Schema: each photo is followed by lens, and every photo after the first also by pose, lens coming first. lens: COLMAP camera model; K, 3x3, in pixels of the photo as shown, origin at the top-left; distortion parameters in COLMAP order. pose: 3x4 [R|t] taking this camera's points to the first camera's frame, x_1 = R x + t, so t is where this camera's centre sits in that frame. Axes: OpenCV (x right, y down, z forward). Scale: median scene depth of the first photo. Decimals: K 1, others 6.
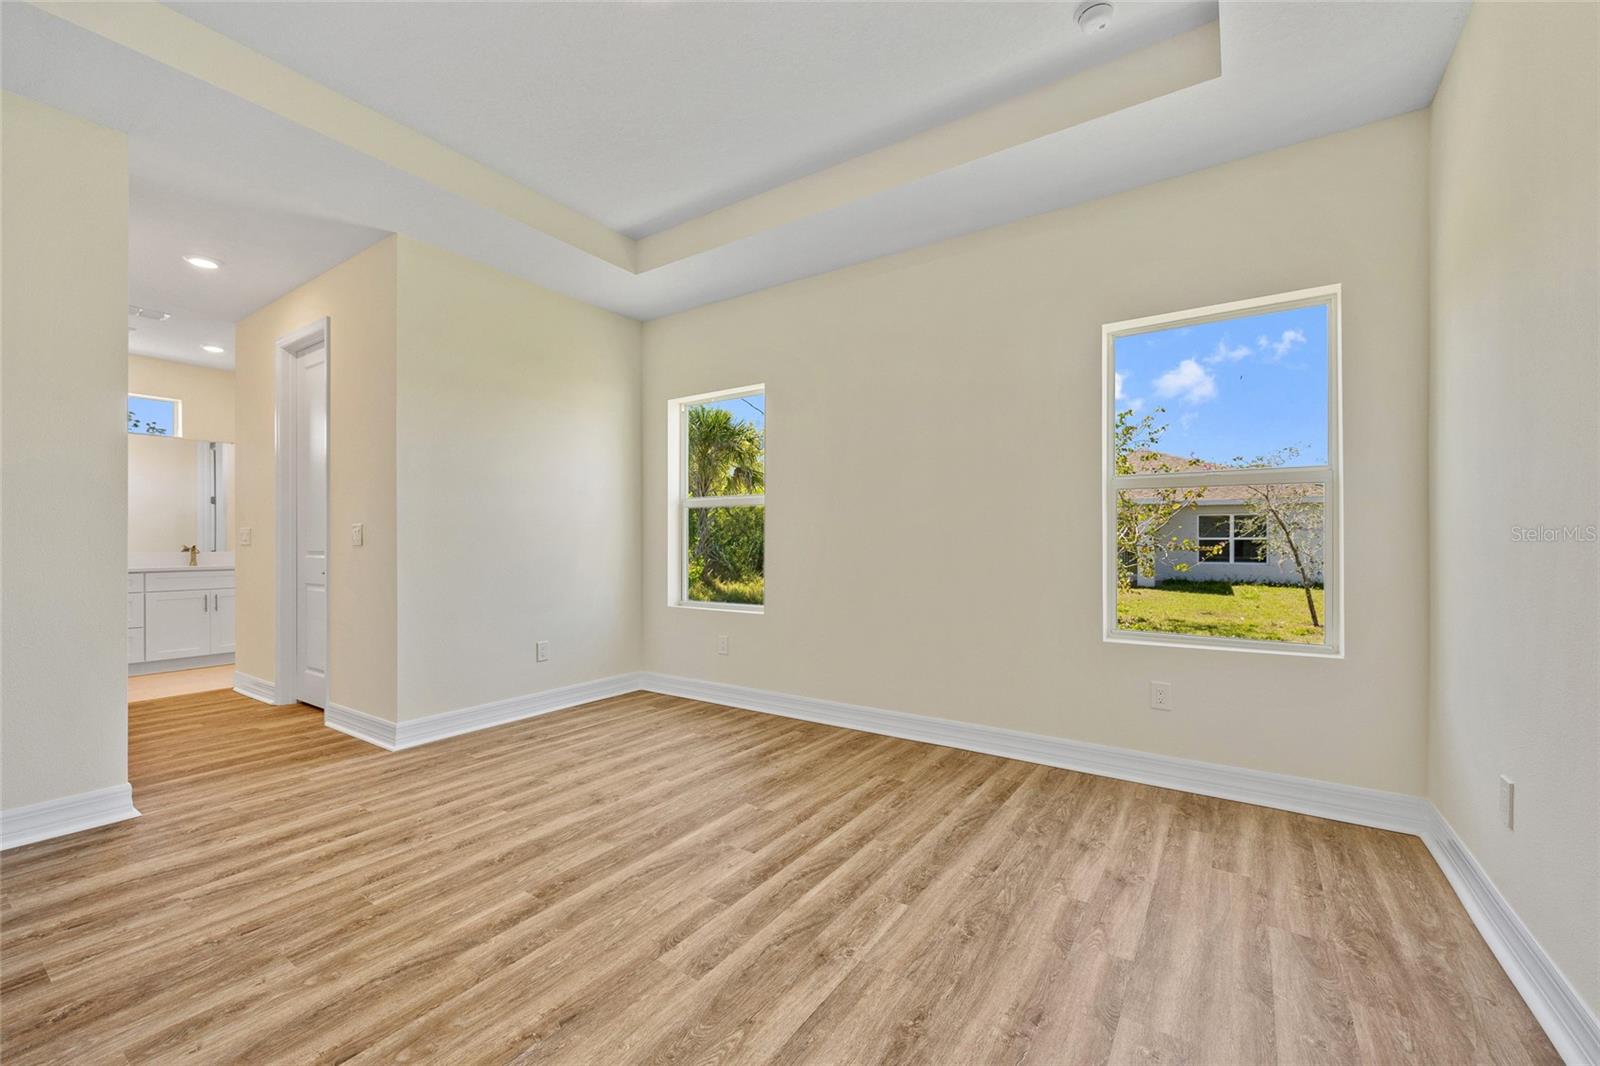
lens RADIAL K [[653.8, 0, 799.6], [0, 653.8, 548.9], [0, 0, 1]] dist [-0.001735, -0.000059]
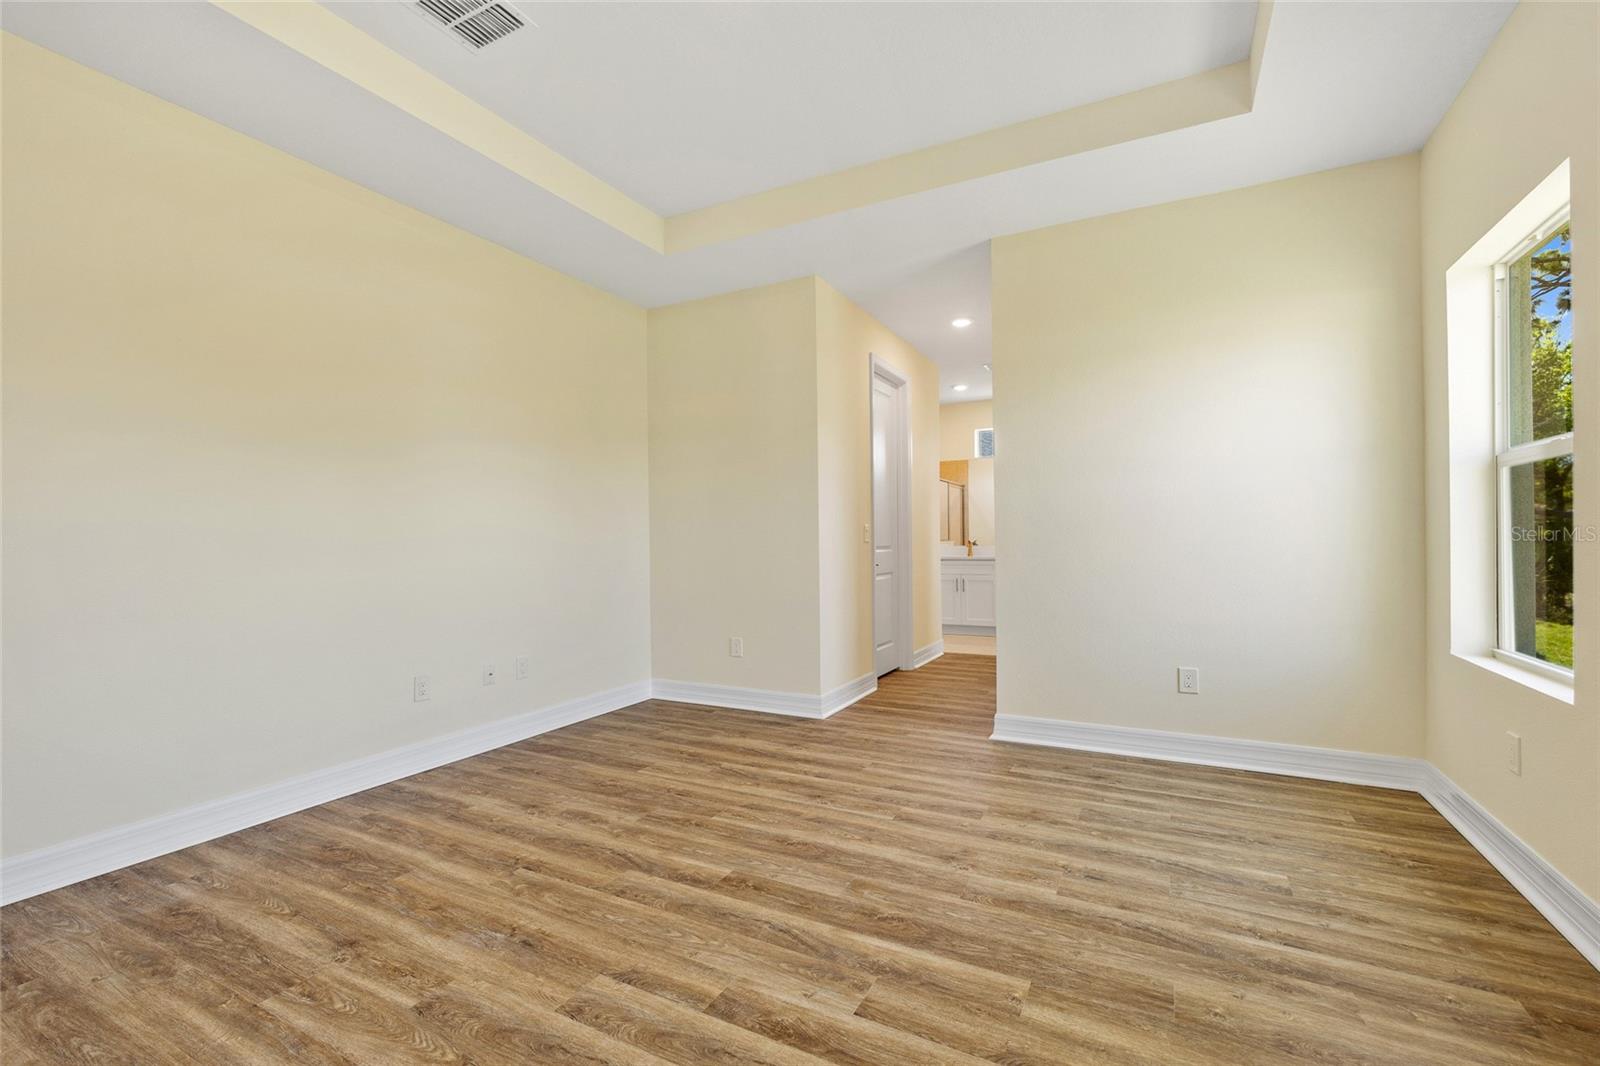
lens RADIAL K [[653.8, 0, 799.6], [0, 653.8, 548.9], [0, 0, 1]] dist [-0.001735, -0.000059]
pose [[0.129563, 0.014098, -0.991471, 0.479066], [-0.001412, 0.999901, 0.014034, -0.010887], [0.991570, -0.000418, 0.129570, 0.723785]]
